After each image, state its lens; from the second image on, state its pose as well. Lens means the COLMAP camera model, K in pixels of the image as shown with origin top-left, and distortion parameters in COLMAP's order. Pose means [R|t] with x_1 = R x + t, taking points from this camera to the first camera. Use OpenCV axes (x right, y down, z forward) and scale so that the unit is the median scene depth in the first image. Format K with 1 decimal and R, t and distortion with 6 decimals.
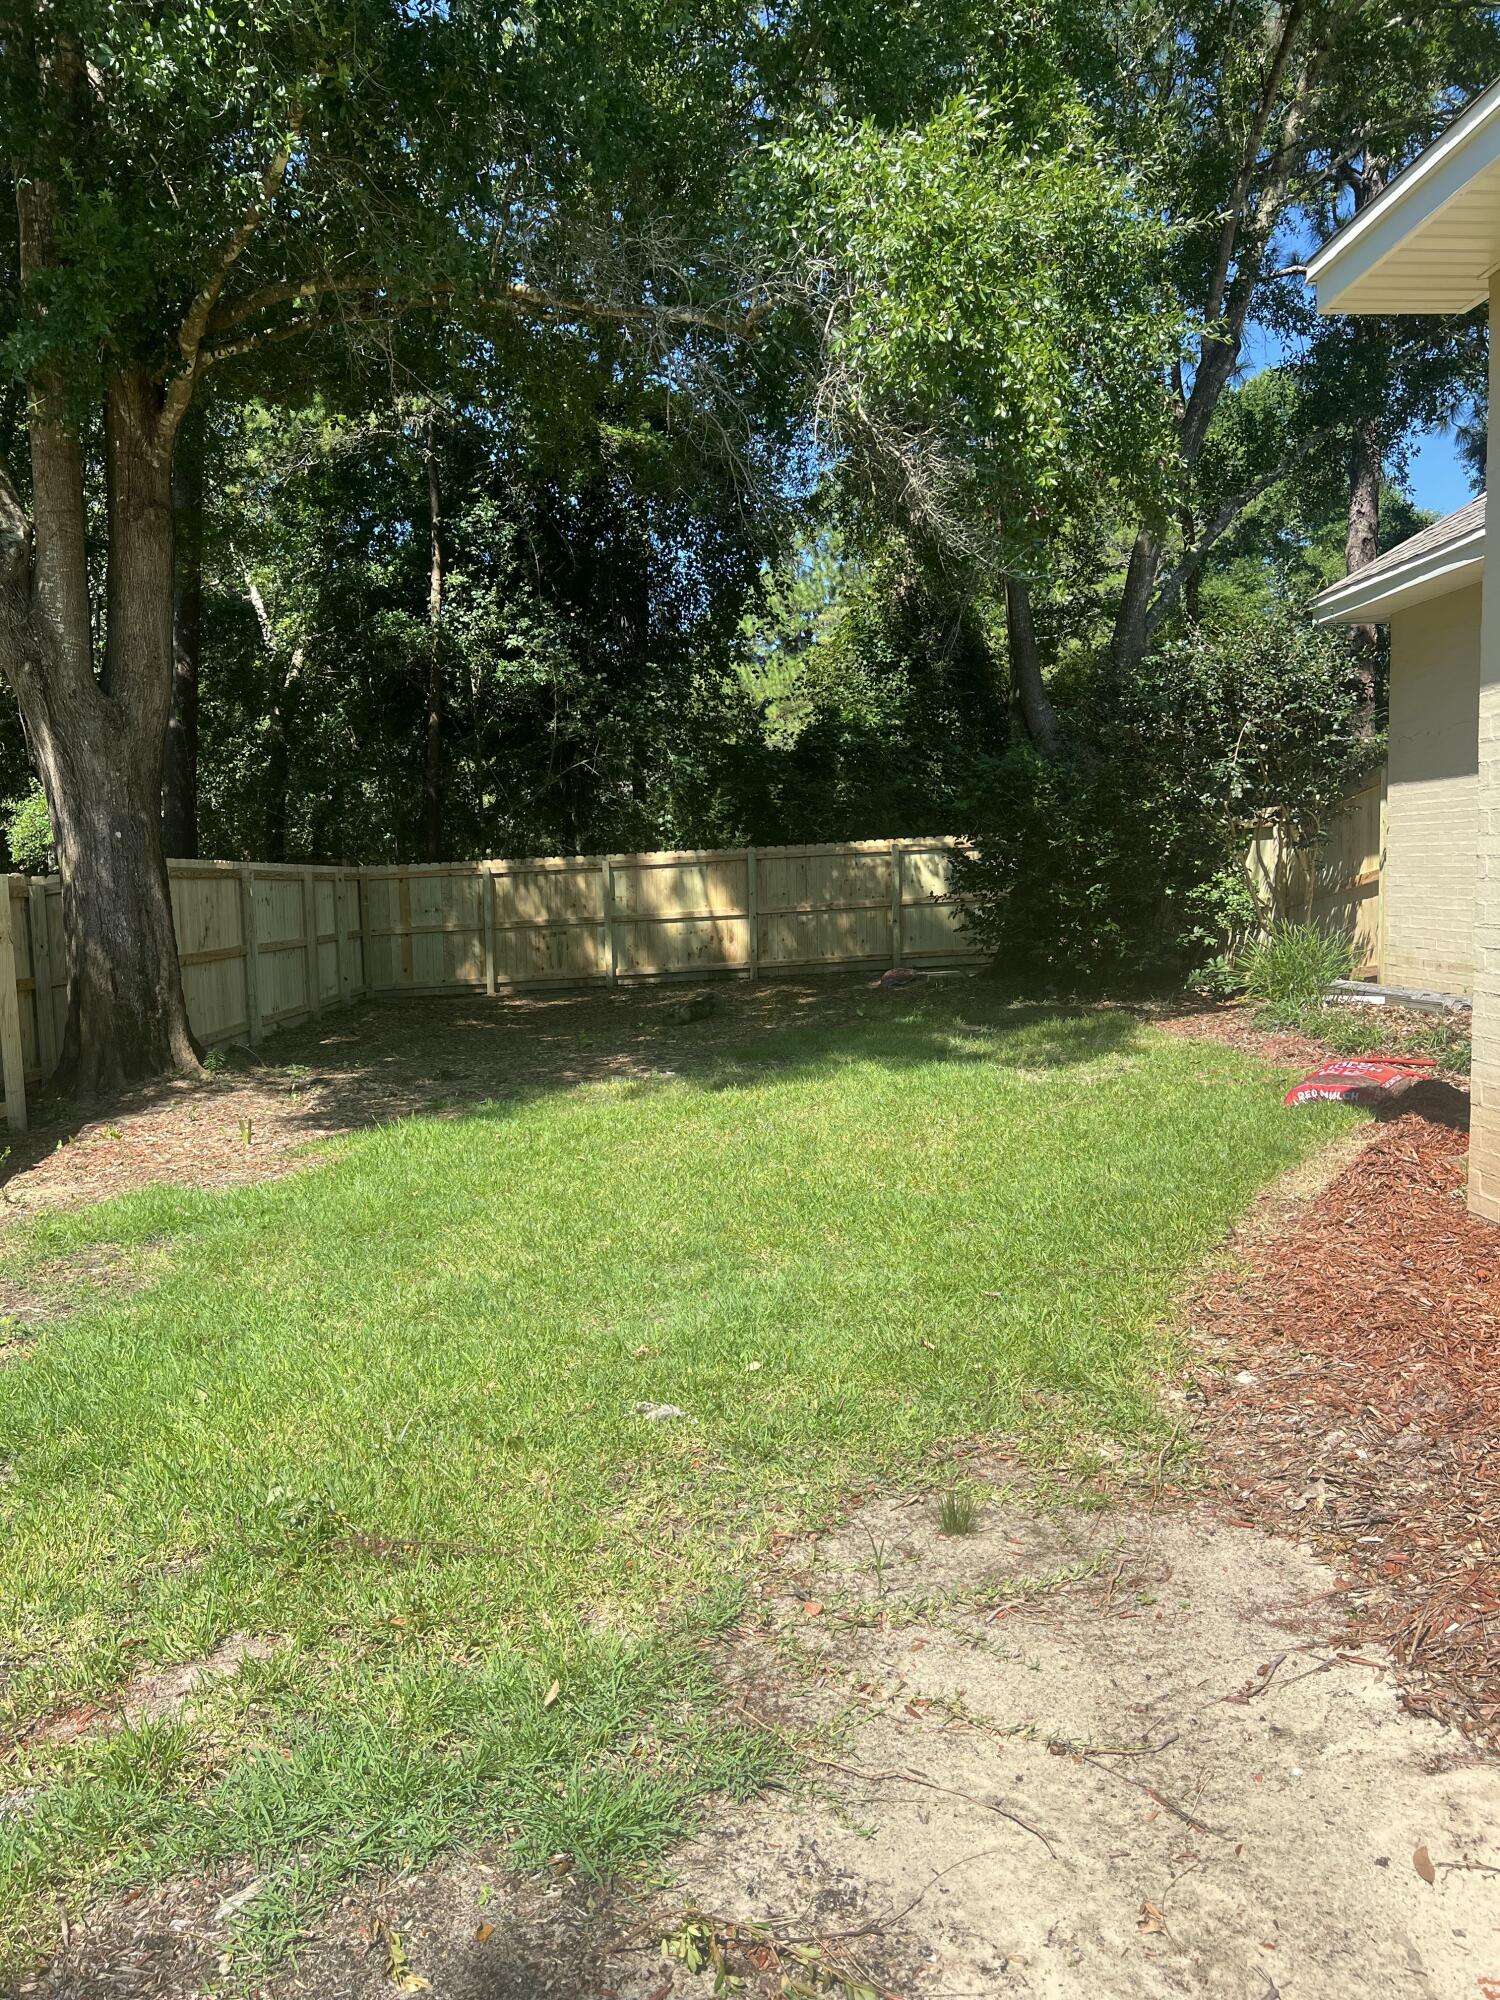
lens RADIAL K [[1506.3, 0, 750.0], [0, 1506.3, 1000.0], [0, 0, 1]] dist [0.000863, -0.005025]
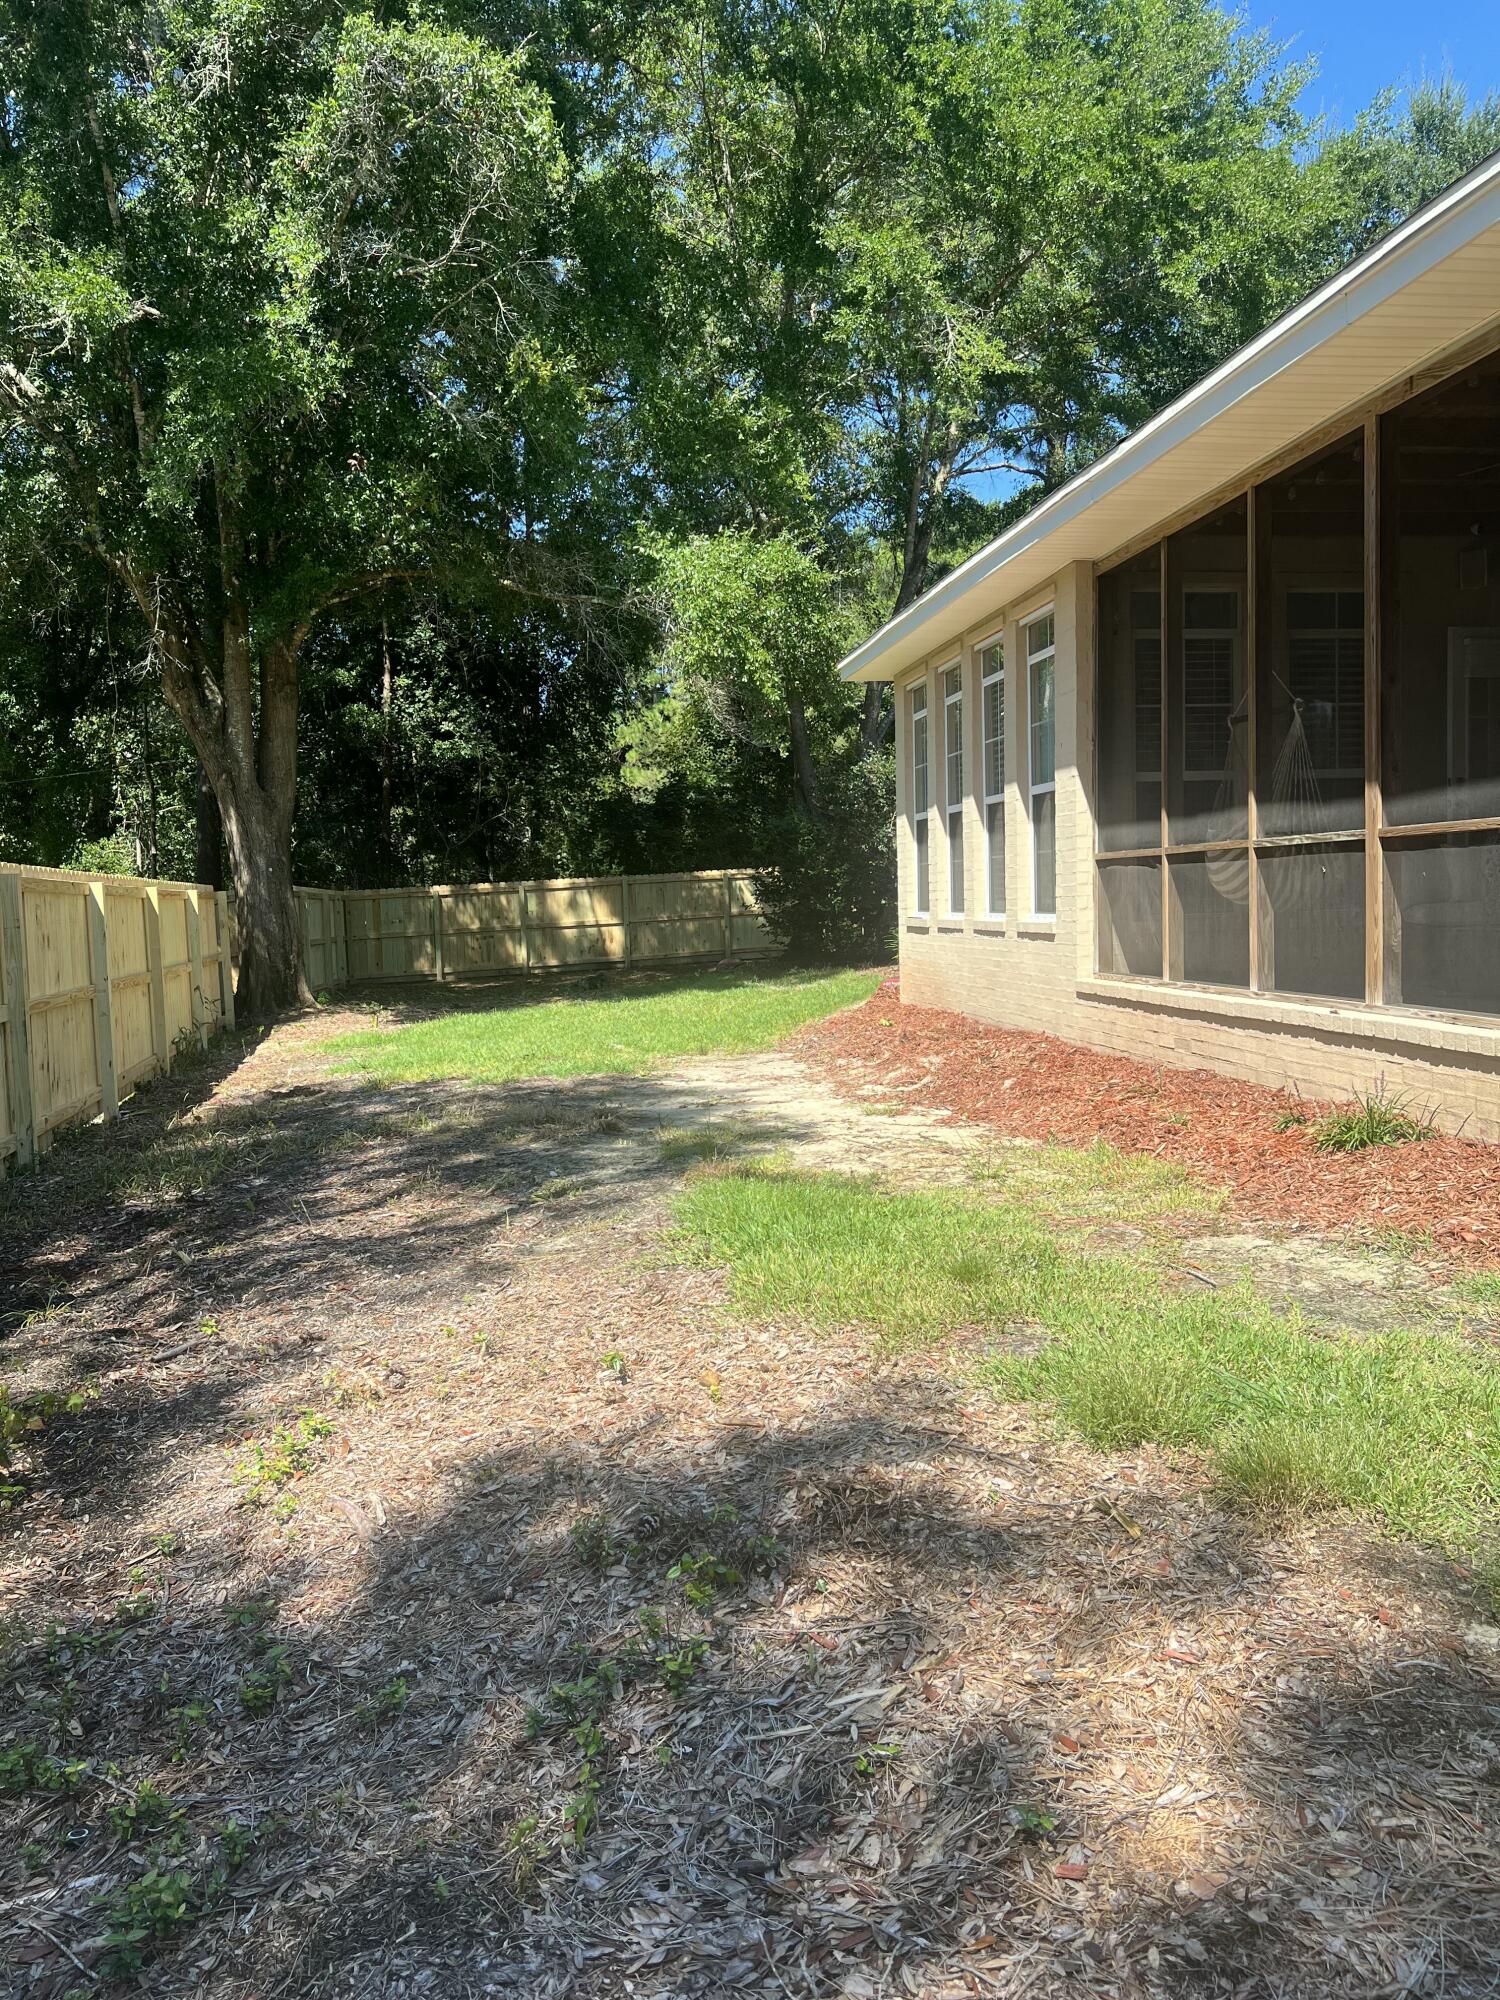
lens RADIAL K [[1499.8, 0, 853.2], [0, 1499.8, 1009.6], [0, 0, 1]] dist [-0.001949, -0.002350]
pose [[0.987047, -0.018155, 0.159398, -0.013691], [0.020164, 0.999736, -0.011000, 0.044885], [-0.159157, 0.014072, 0.987153, -0.428284]]
